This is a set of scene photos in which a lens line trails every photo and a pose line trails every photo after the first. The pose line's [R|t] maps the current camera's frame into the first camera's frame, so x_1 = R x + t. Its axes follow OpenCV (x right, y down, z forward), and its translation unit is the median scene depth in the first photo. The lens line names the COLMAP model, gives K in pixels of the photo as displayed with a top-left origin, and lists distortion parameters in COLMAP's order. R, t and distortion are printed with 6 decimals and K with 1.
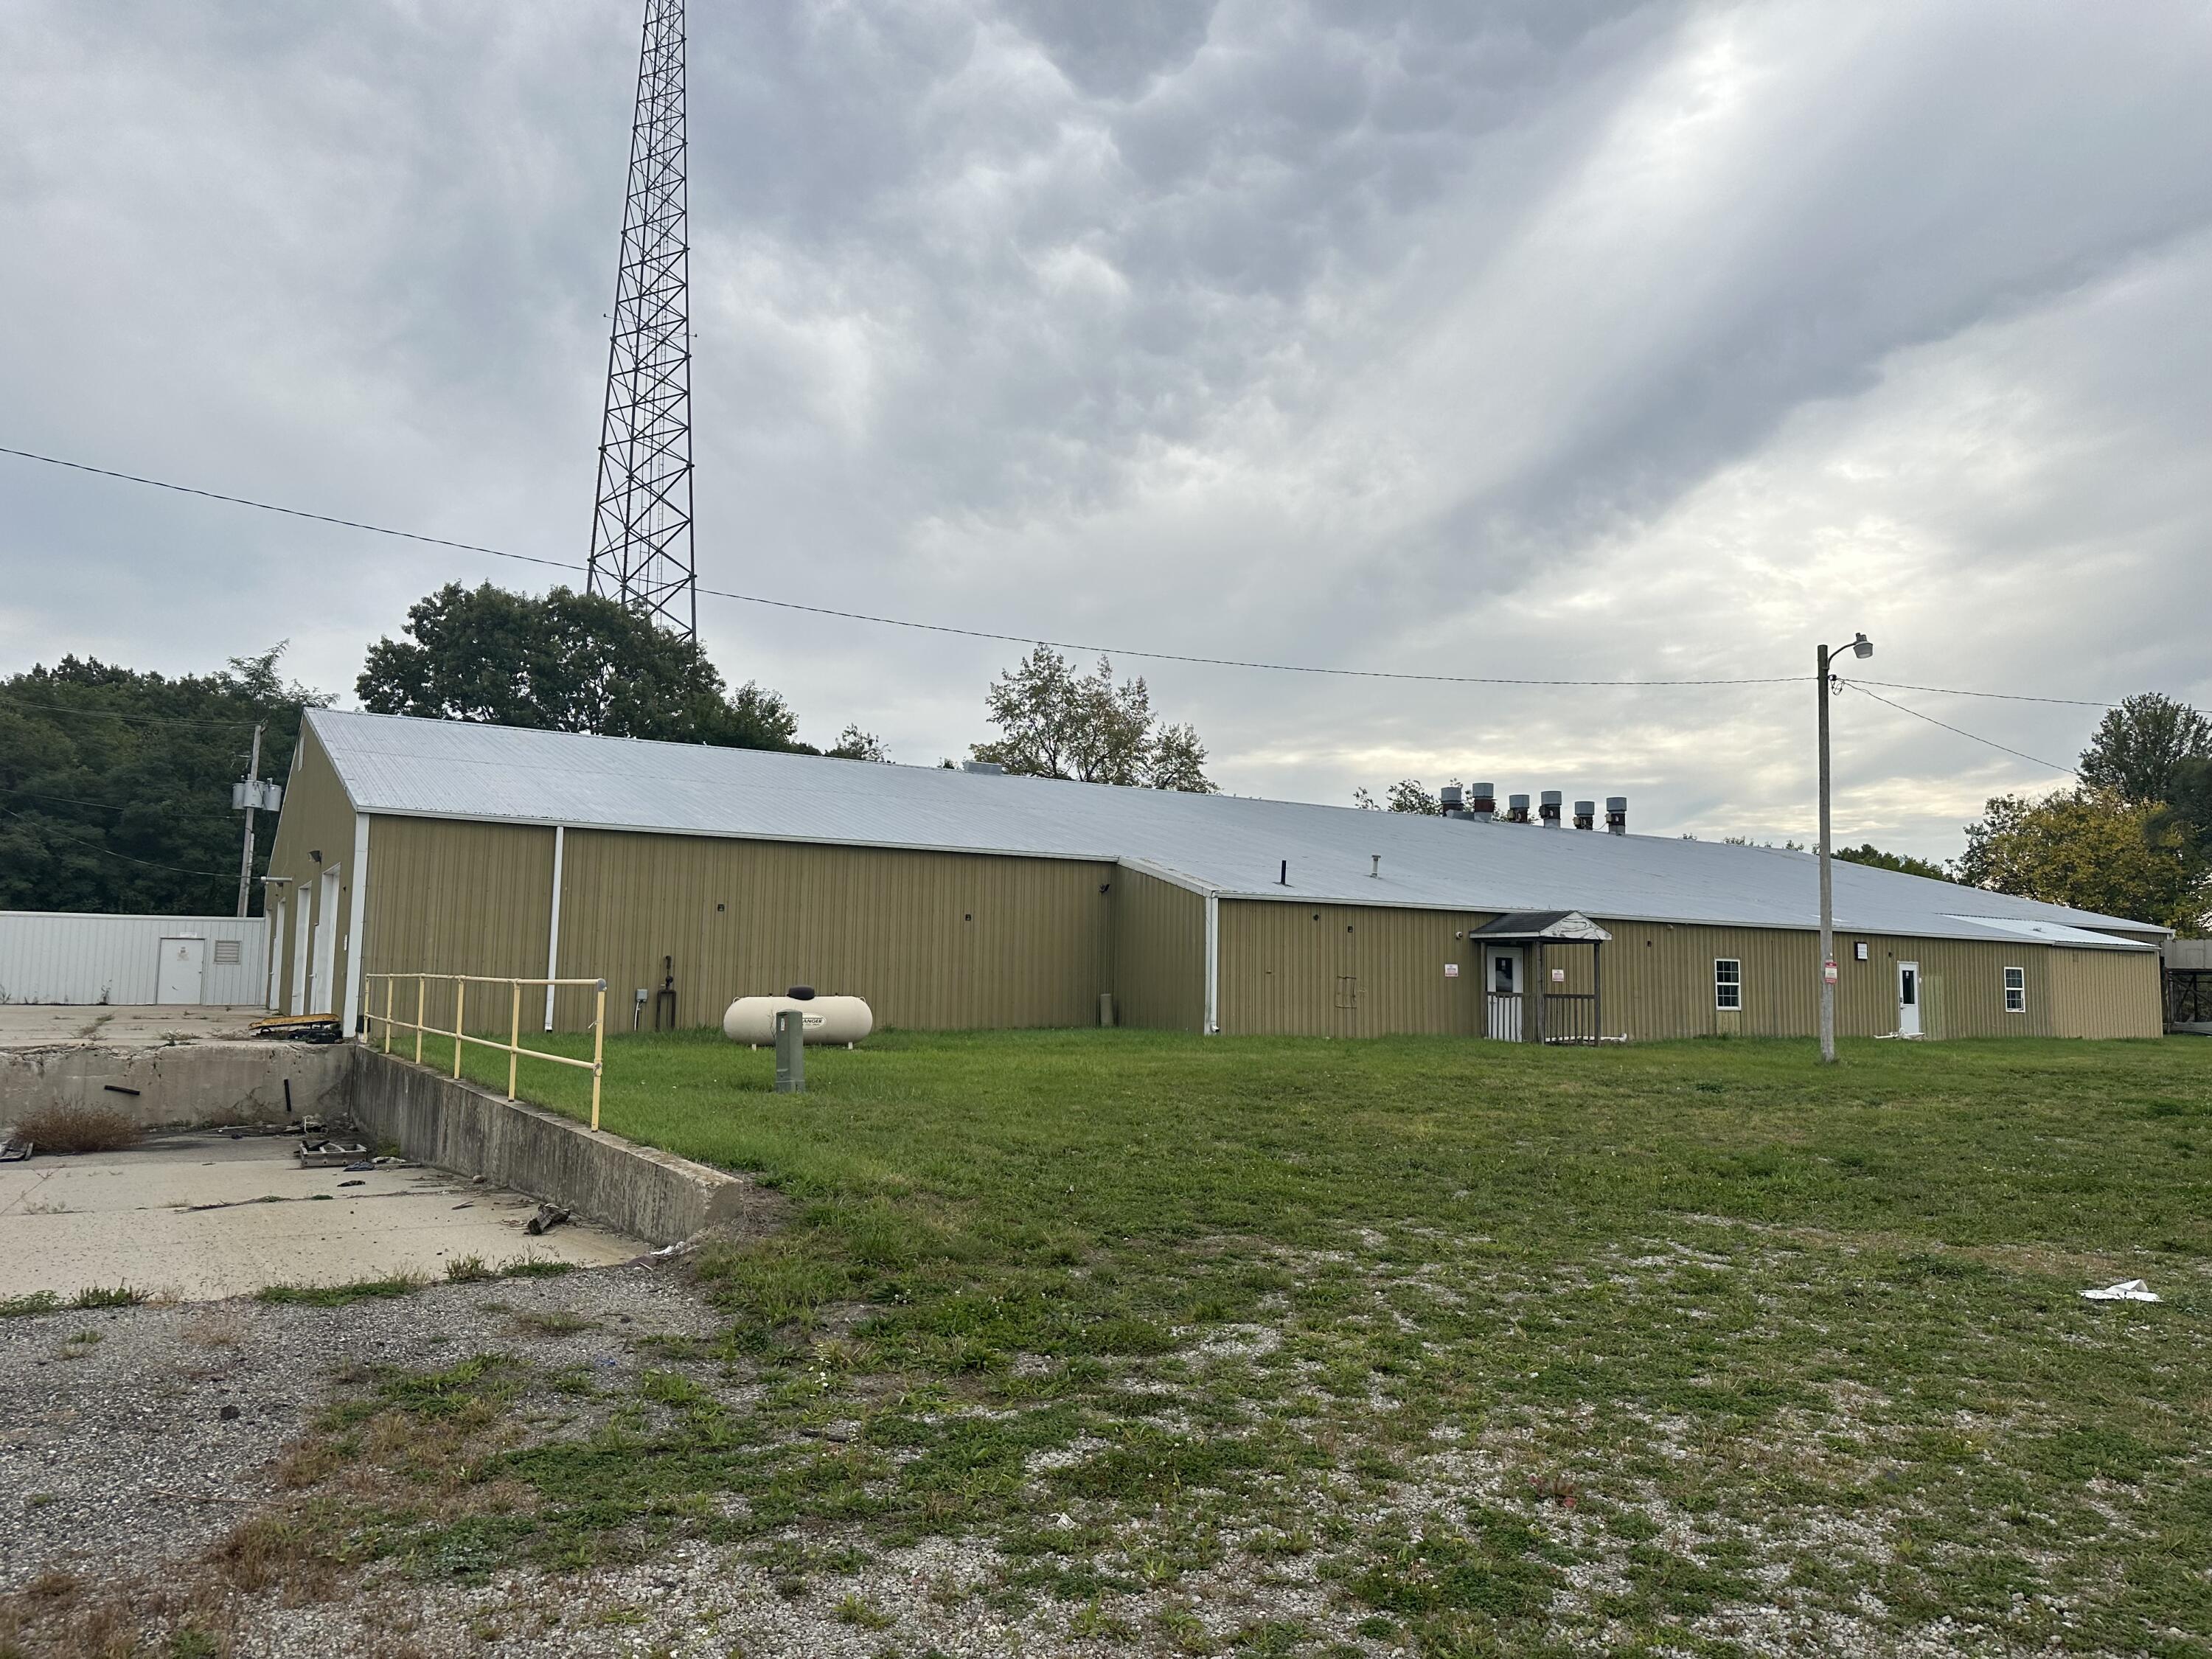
lens RADIAL K [[1775.5, 0, 1088.3], [0, 1775.5, 808.5], [0, 0, 1]] dist [0.079088, -0.129085]
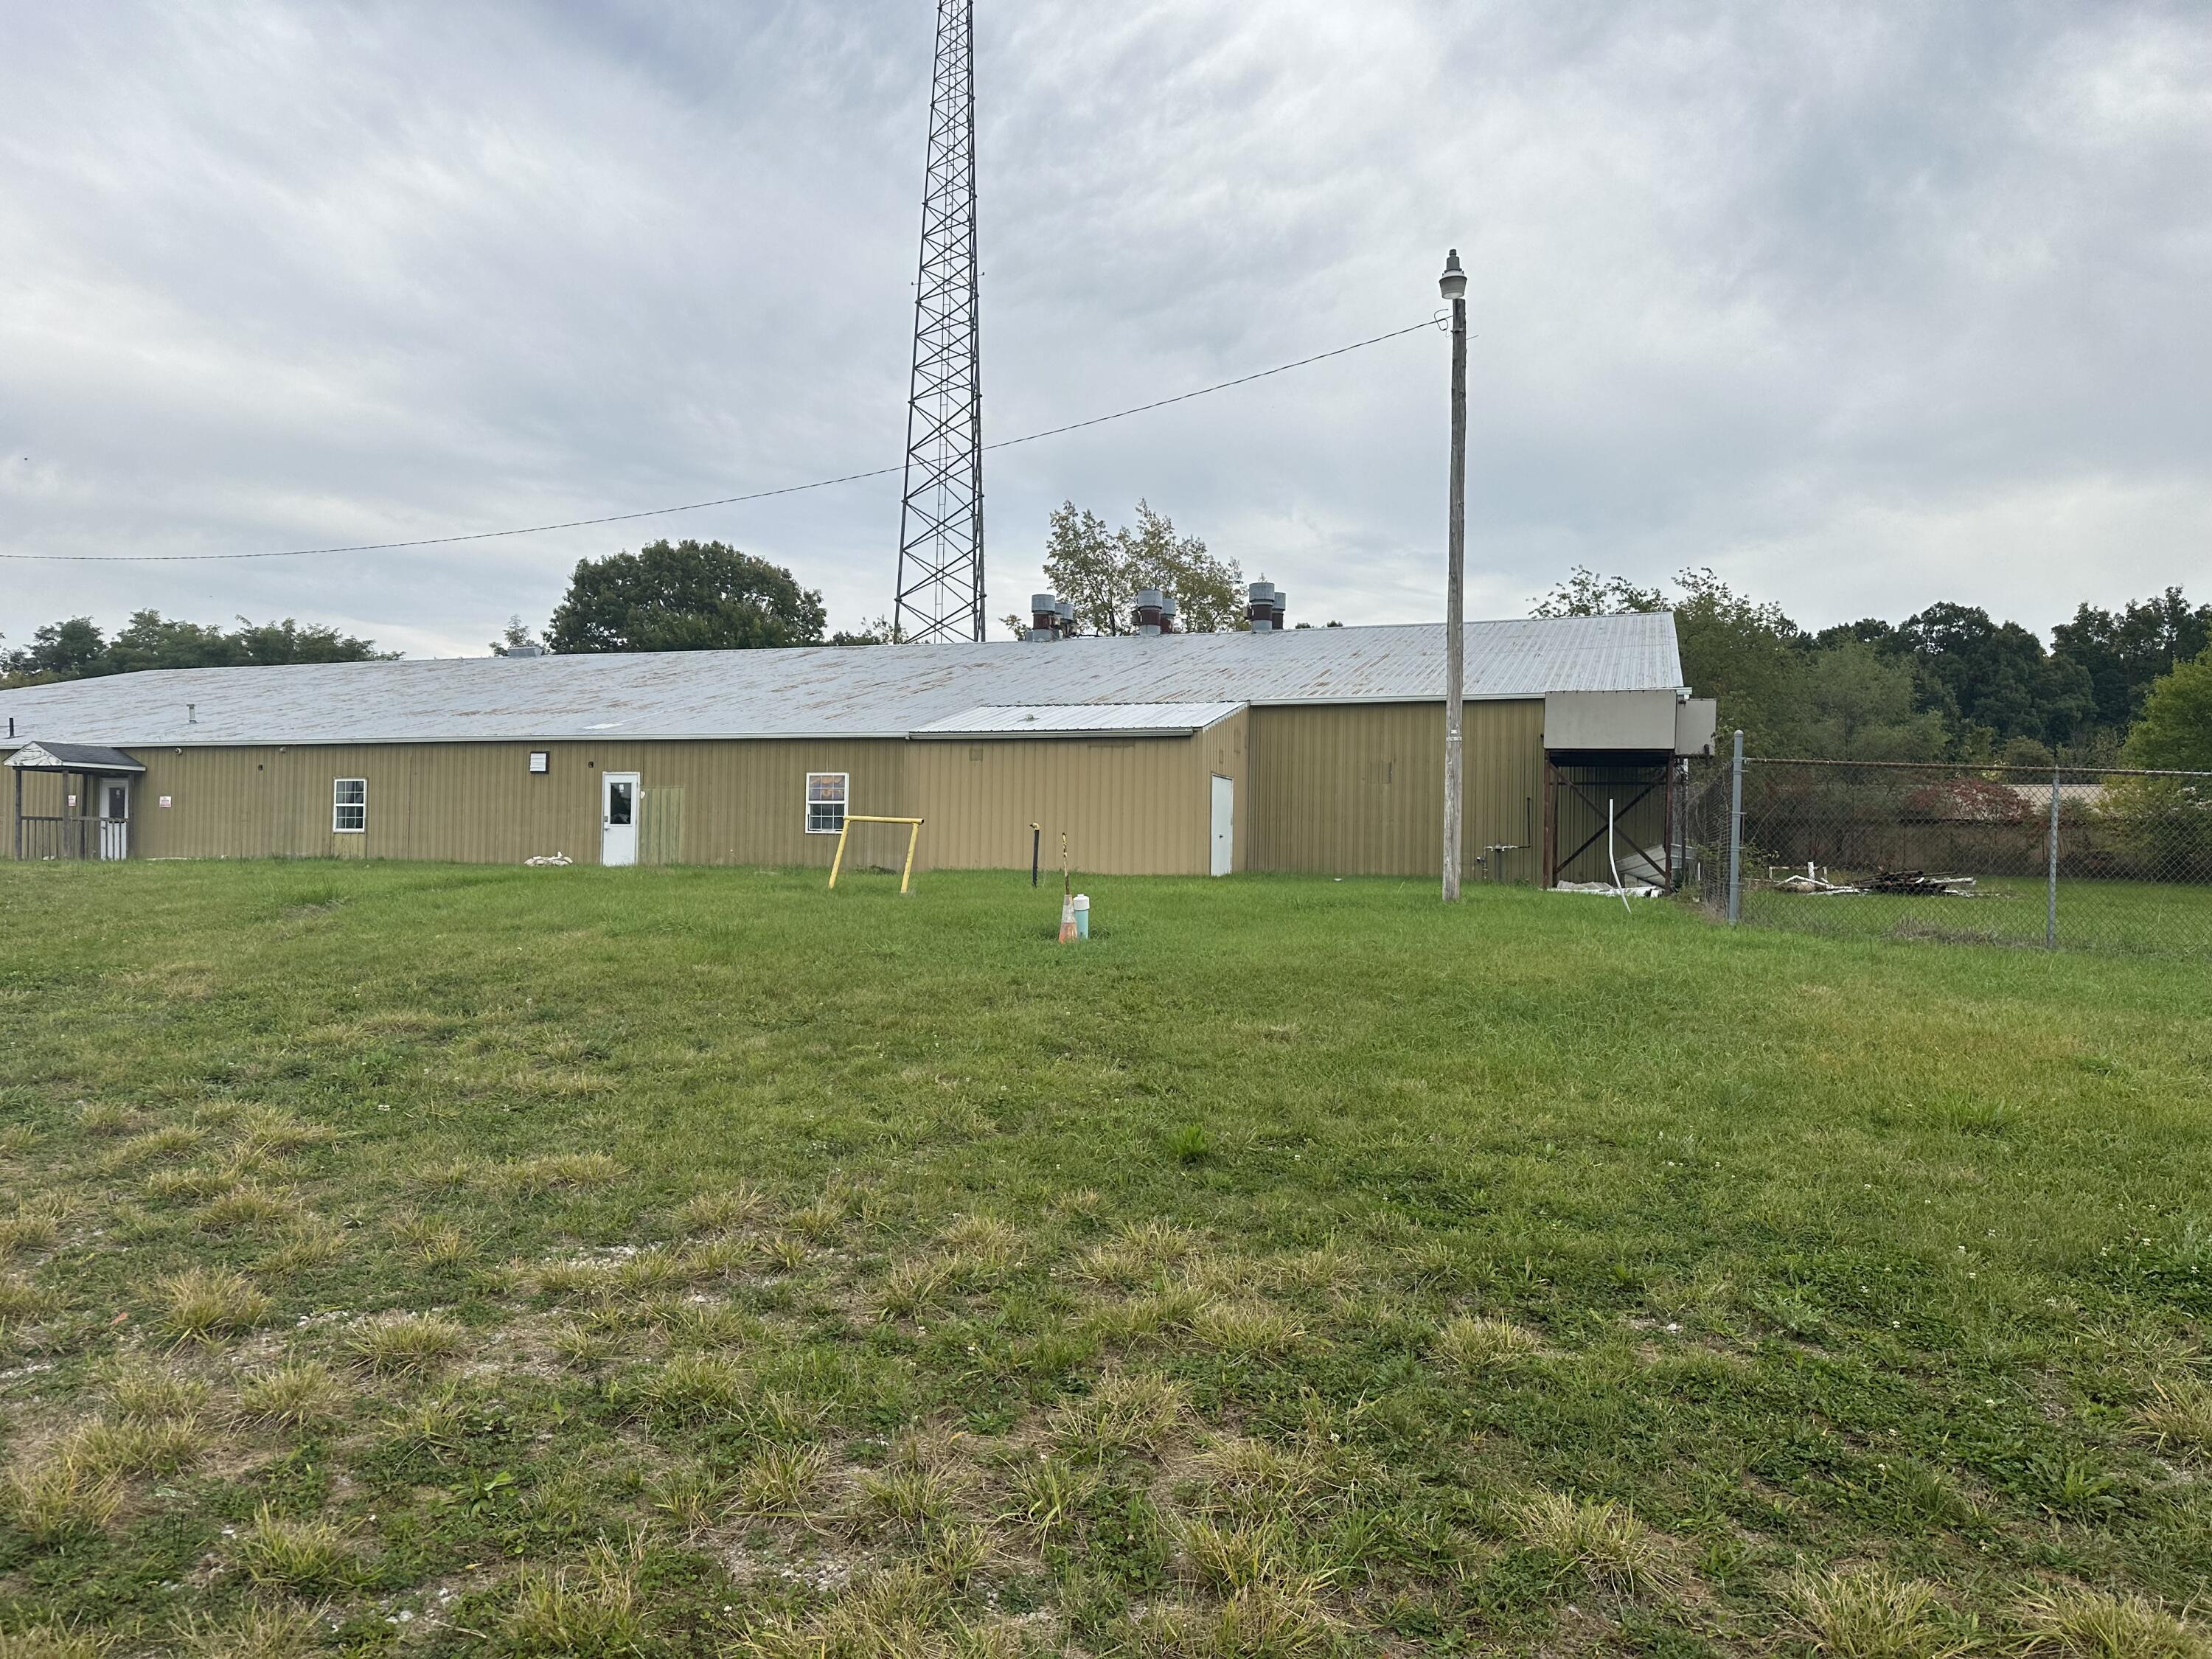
lens RADIAL K [[1598.6, 0, 1083.9], [0, 1598.6, 838.6], [0, 0, 1]] dist [0.037562, -0.042224]
pose [[0.629730, -0.021734, -0.776510, 1.181575], [0.079682, 0.996143, 0.036739, 0.106909], [0.772716, -0.085010, 0.629033, 0.699601]]
